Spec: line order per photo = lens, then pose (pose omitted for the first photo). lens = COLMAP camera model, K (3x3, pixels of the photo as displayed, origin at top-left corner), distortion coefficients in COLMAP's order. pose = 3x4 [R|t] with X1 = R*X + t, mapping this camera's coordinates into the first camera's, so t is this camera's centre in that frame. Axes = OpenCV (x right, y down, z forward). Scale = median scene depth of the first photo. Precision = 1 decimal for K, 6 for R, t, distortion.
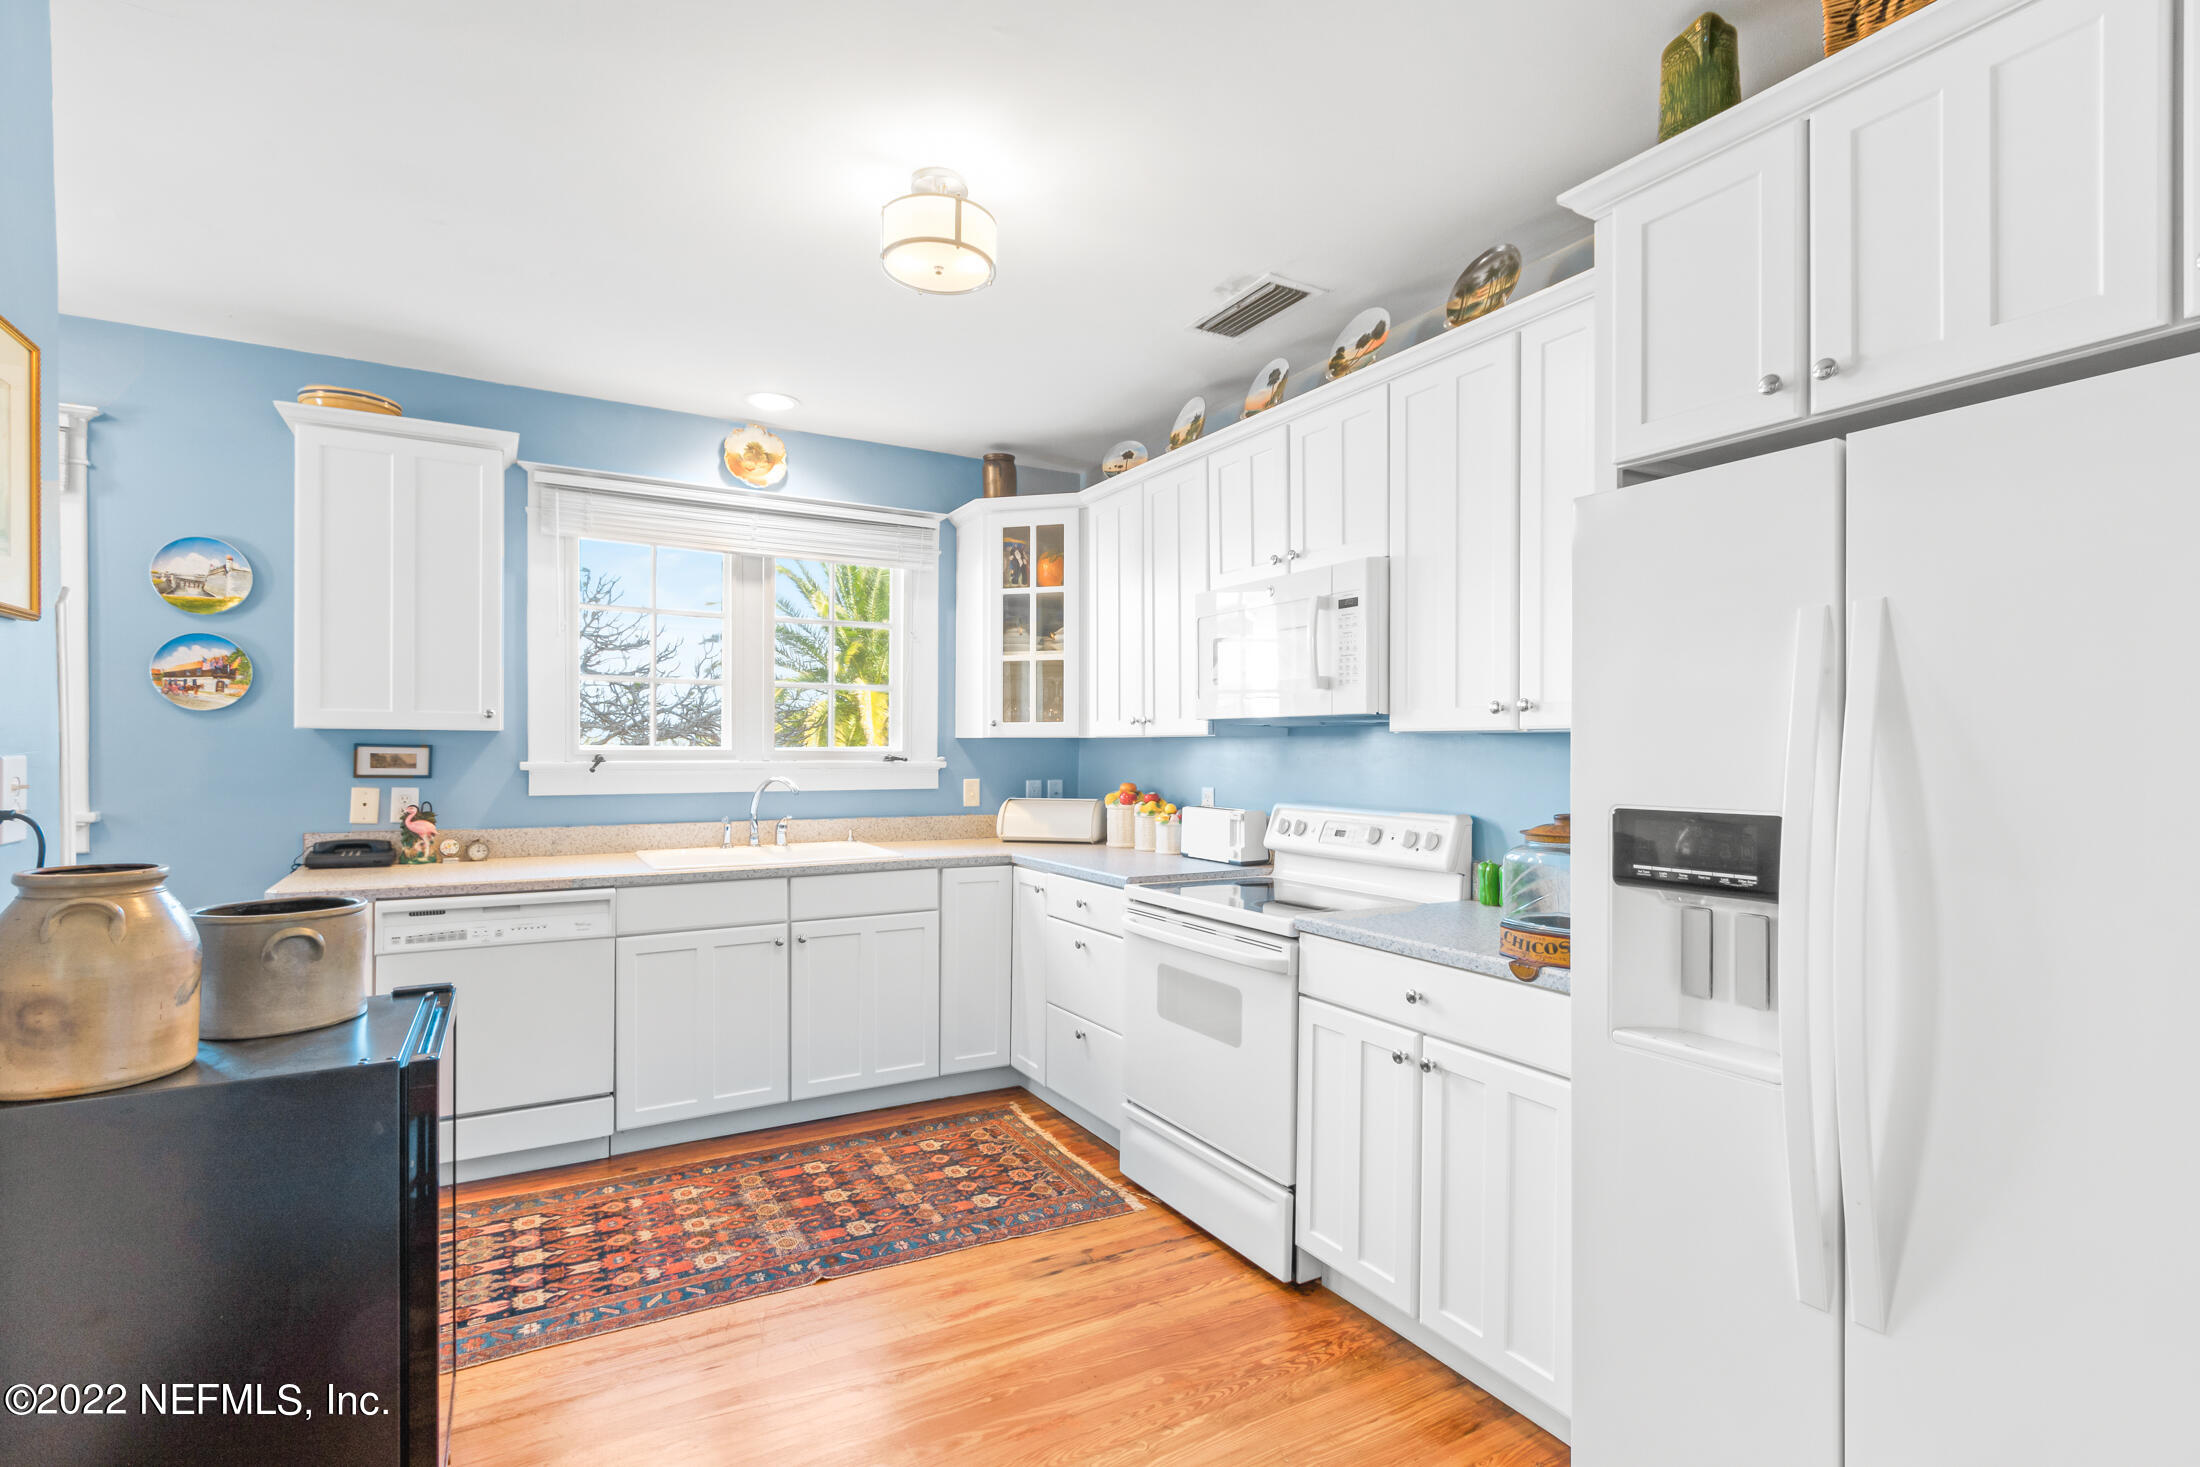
lens RADIAL K [[1102.3, 0, 1103.1], [0, 1102.3, 744.0], [0, 0, 1]] dist [0.002821, 0.000413]
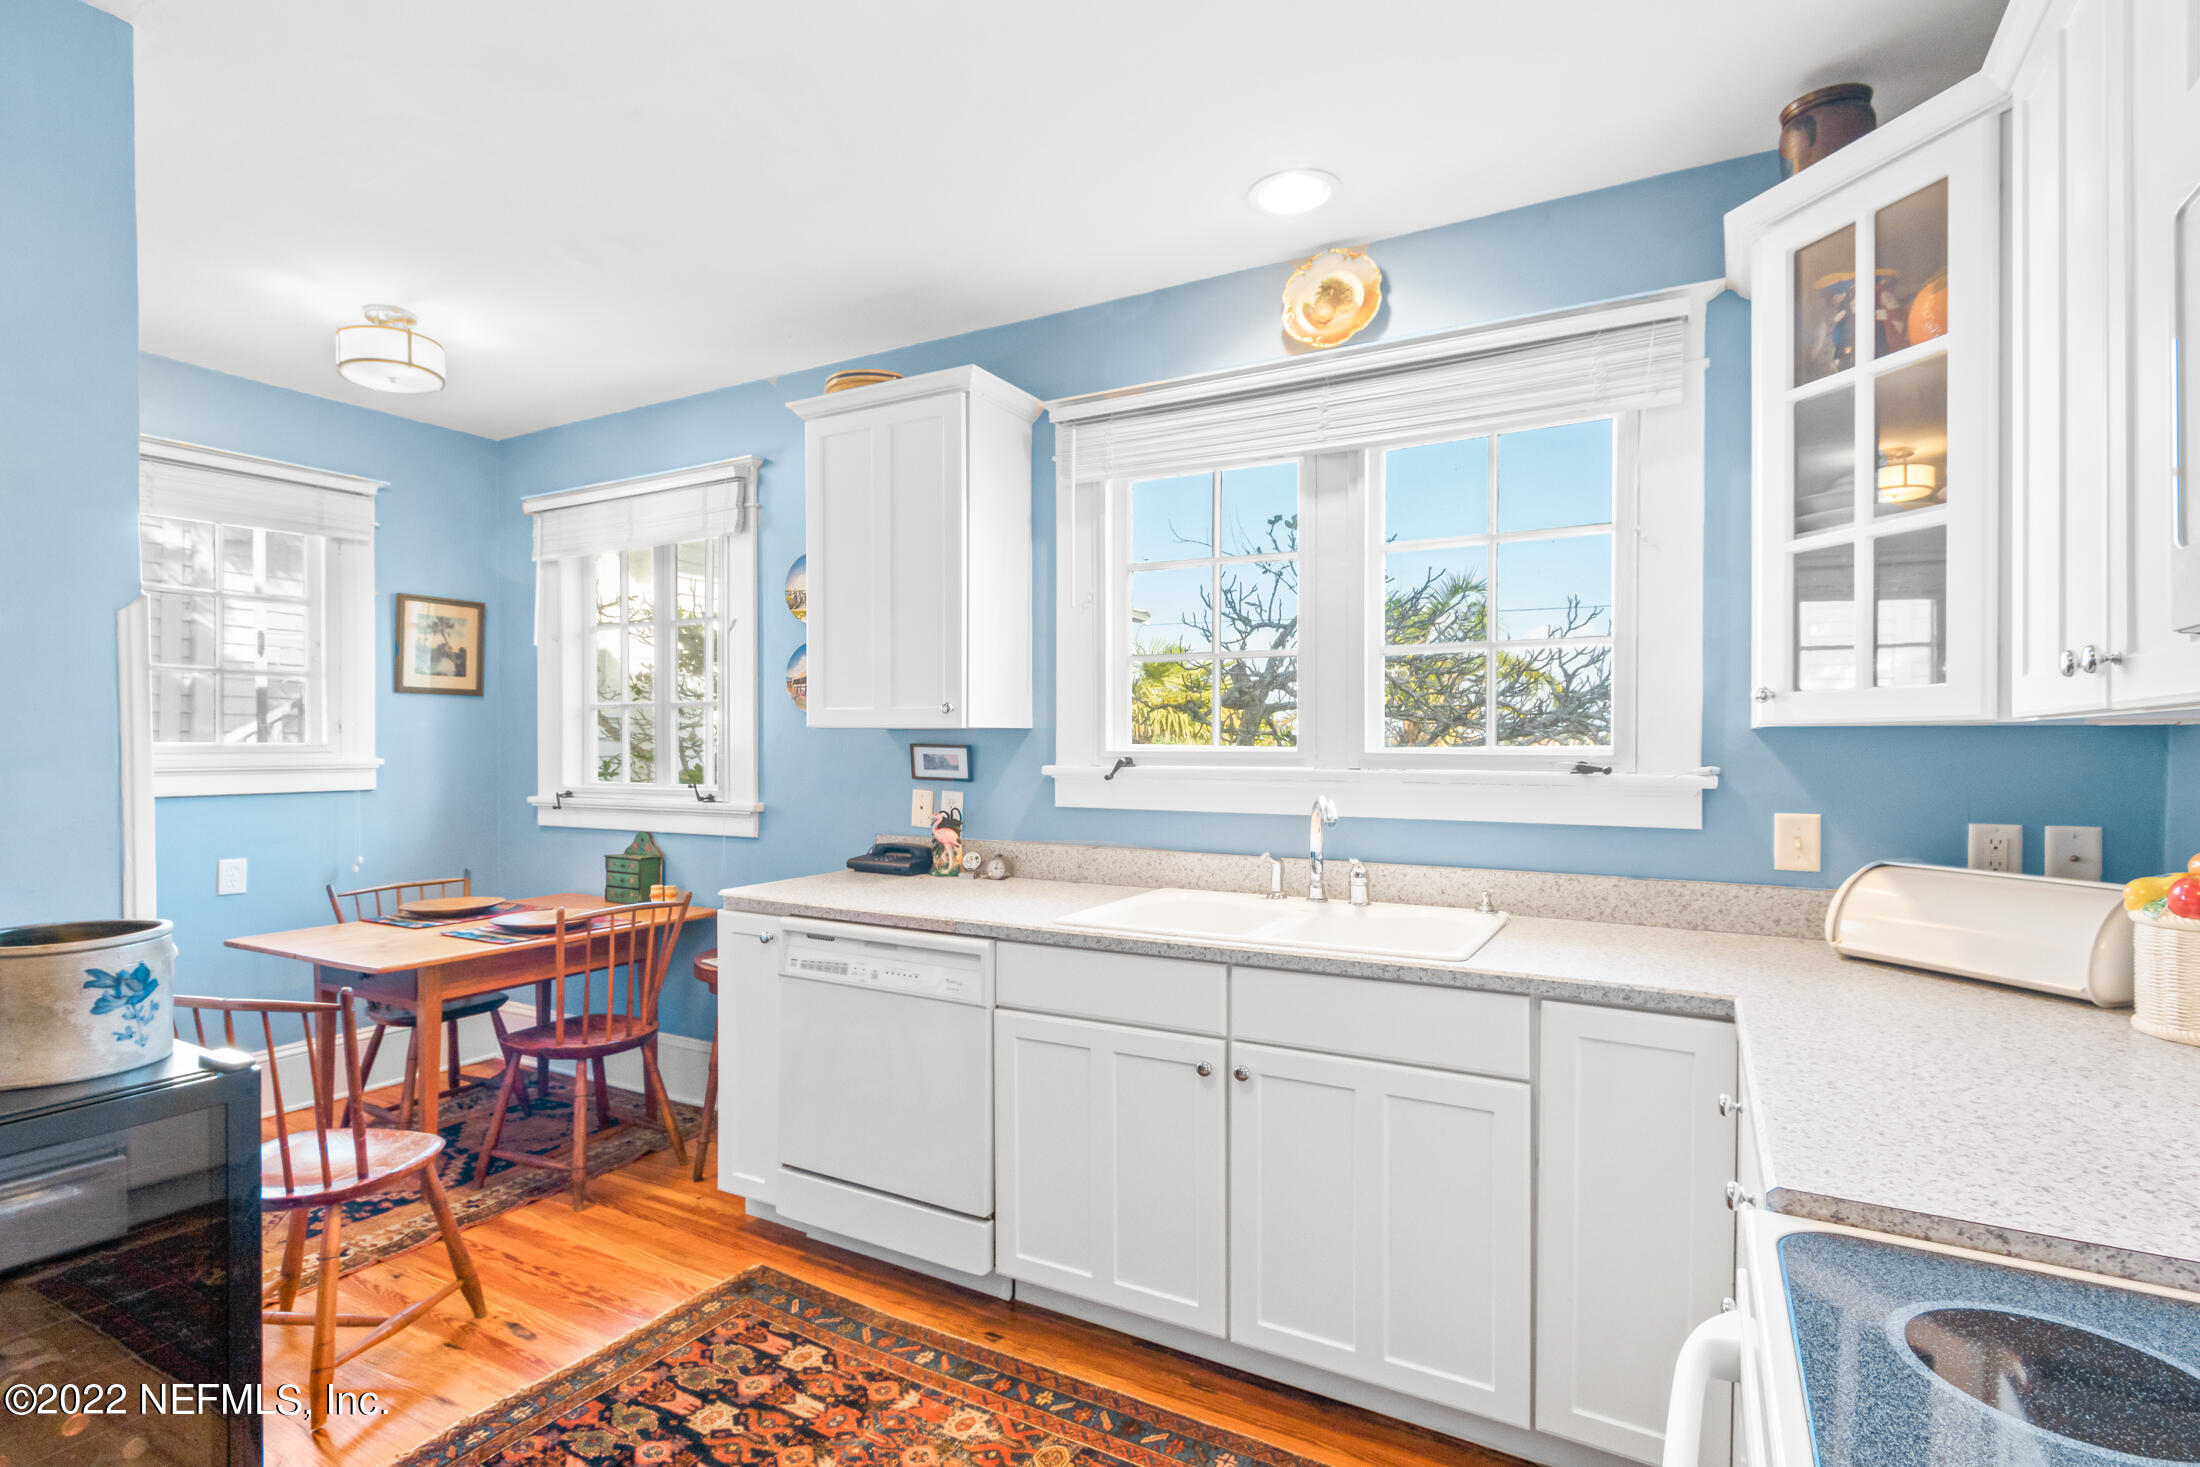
lens RADIAL K [[1048.9, 0, 1034.6], [0, 1048.9, 742.6], [0, 0, 1]] dist [0.013181, 0.000126]
pose [[0.464450, -0.002998, -0.885594, 0.174164], [0.004108, 0.999991, -0.001231, 0.000004], [0.885590, -0.003067, 0.464458, 0.641279]]
